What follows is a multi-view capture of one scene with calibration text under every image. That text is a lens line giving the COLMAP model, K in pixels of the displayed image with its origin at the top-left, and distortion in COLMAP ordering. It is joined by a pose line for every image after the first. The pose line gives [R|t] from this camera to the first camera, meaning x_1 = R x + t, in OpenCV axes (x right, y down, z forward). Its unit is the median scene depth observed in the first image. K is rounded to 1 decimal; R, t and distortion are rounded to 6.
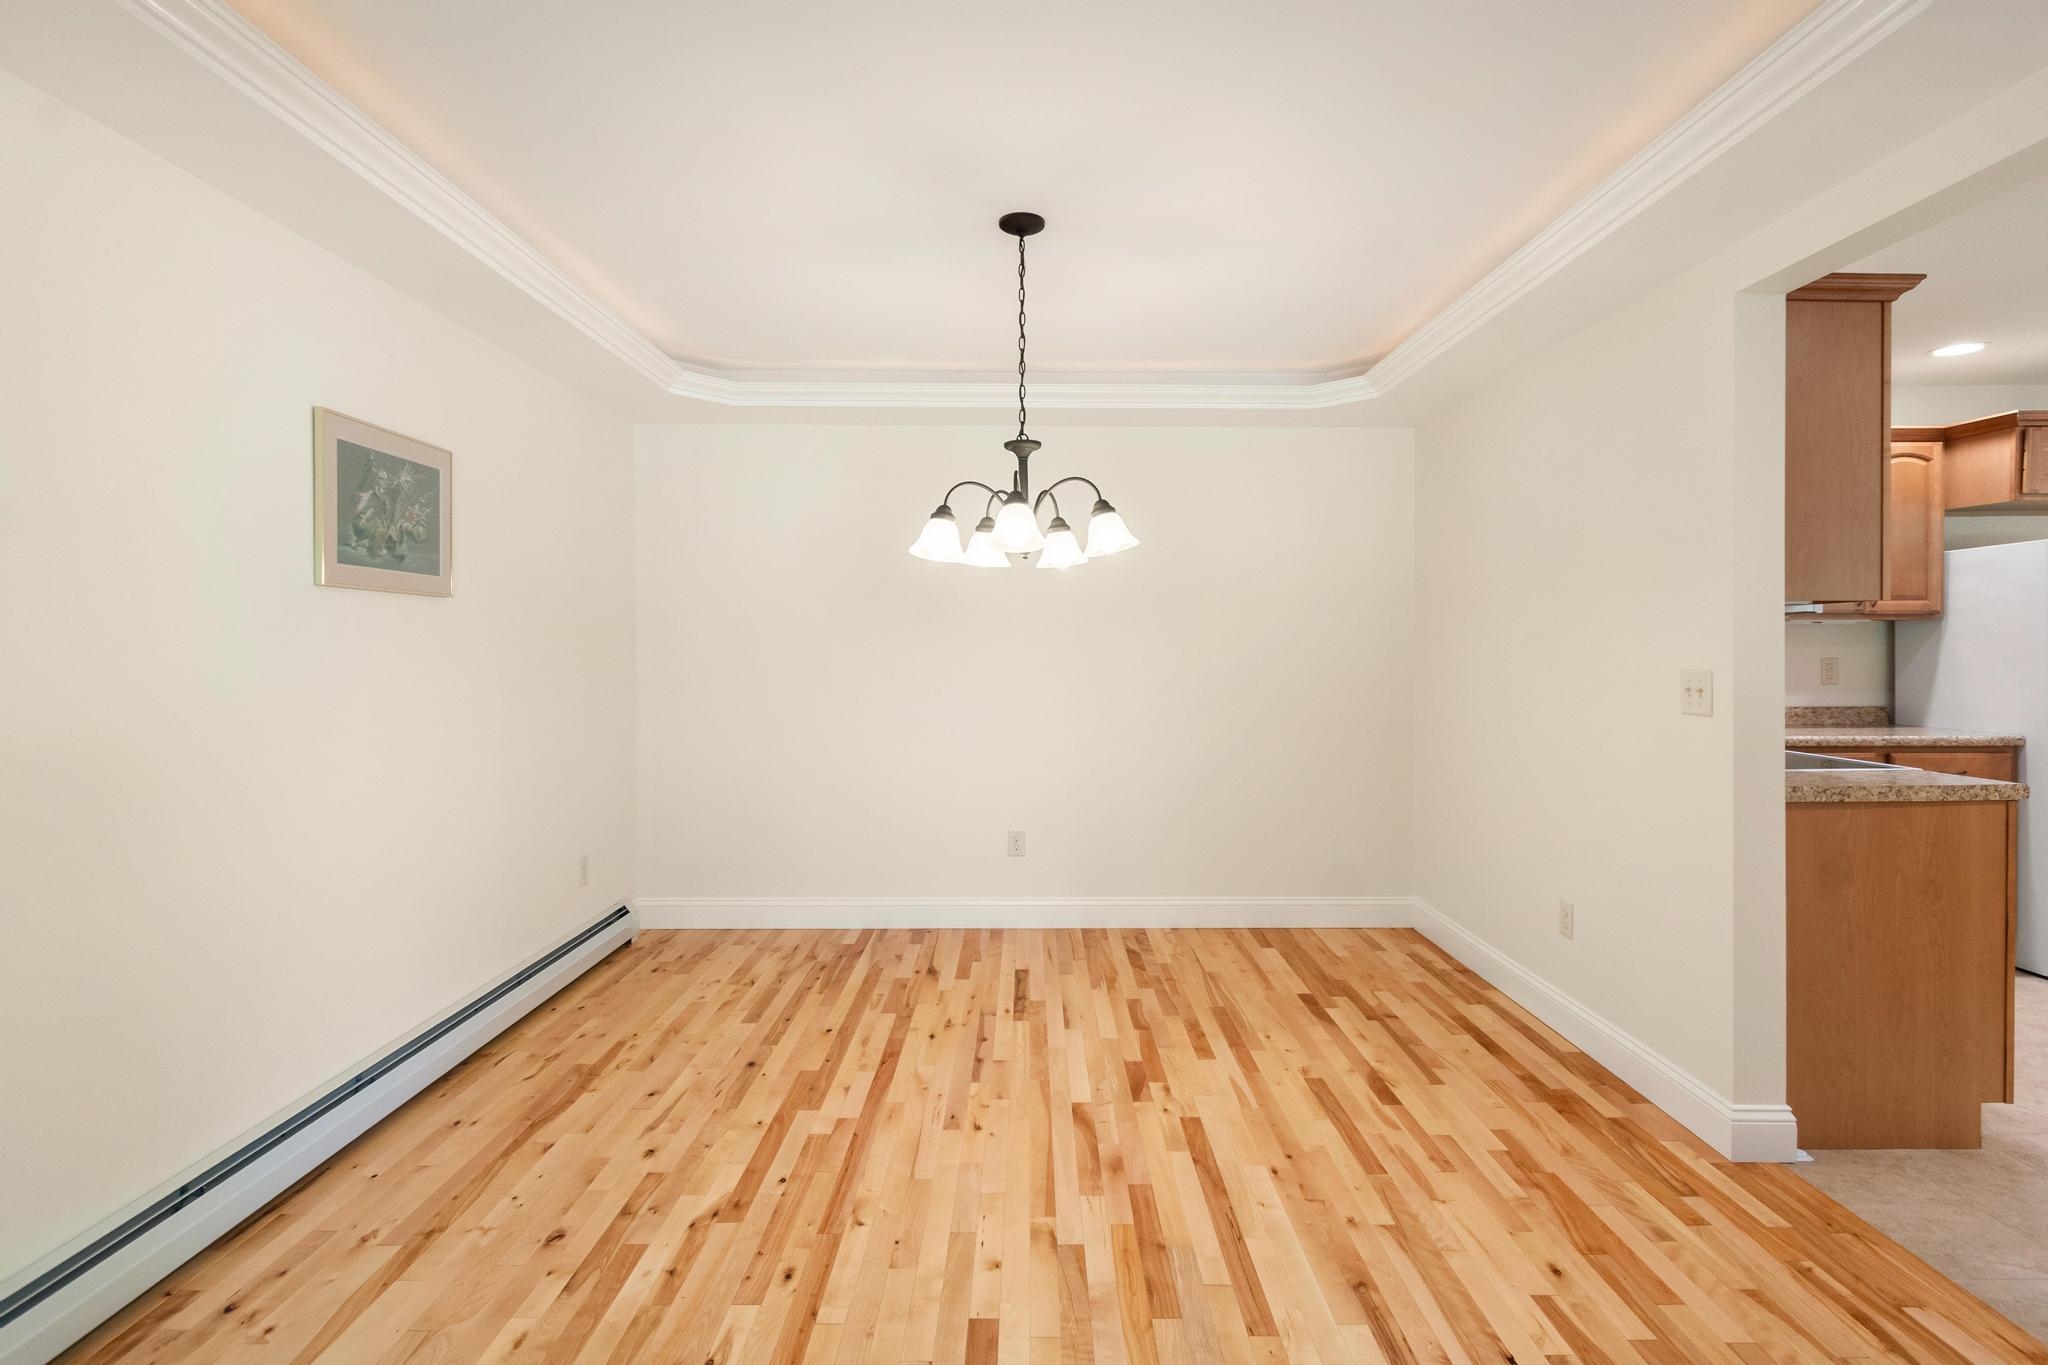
lens RADIAL K [[995.8, 0, 1027.1], [0, 995.8, 652.0], [0, 0, 1]] dist [0.001187, 0.000129]
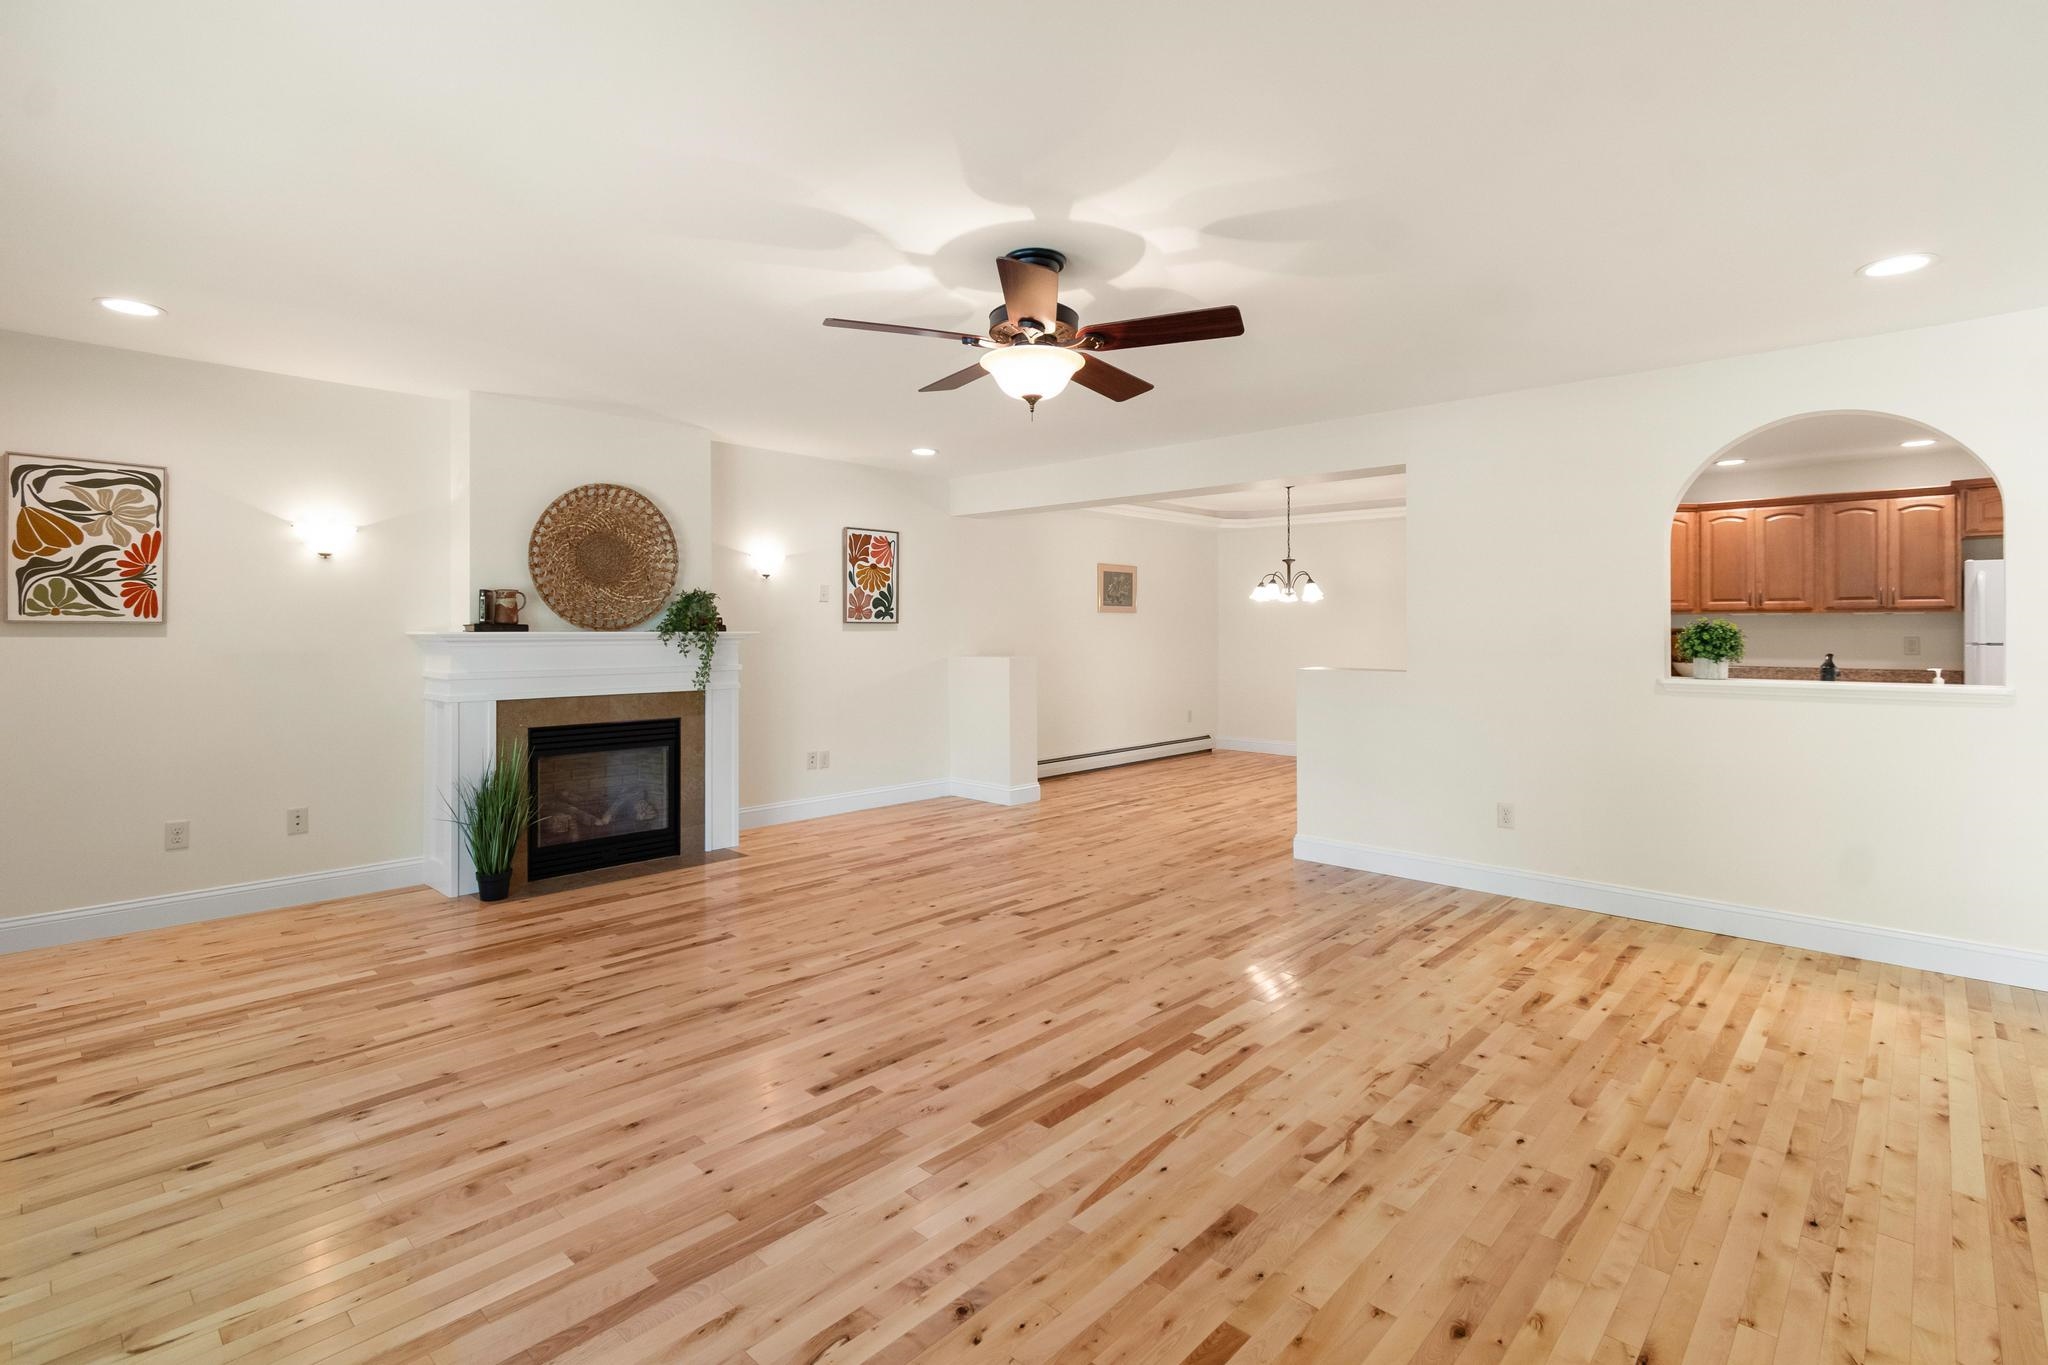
lens RADIAL K [[960.5, 0, 1031.3], [0, 960.5, 622.7], [0, 0, 1]] dist [0.002352, 0.000168]
pose [[0.731076, -0.003673, -0.682286, 1.337410], [-0.003328, 0.999954, -0.008949, 0.003372], [0.682288, 0.008813, 0.731030, -1.542922]]
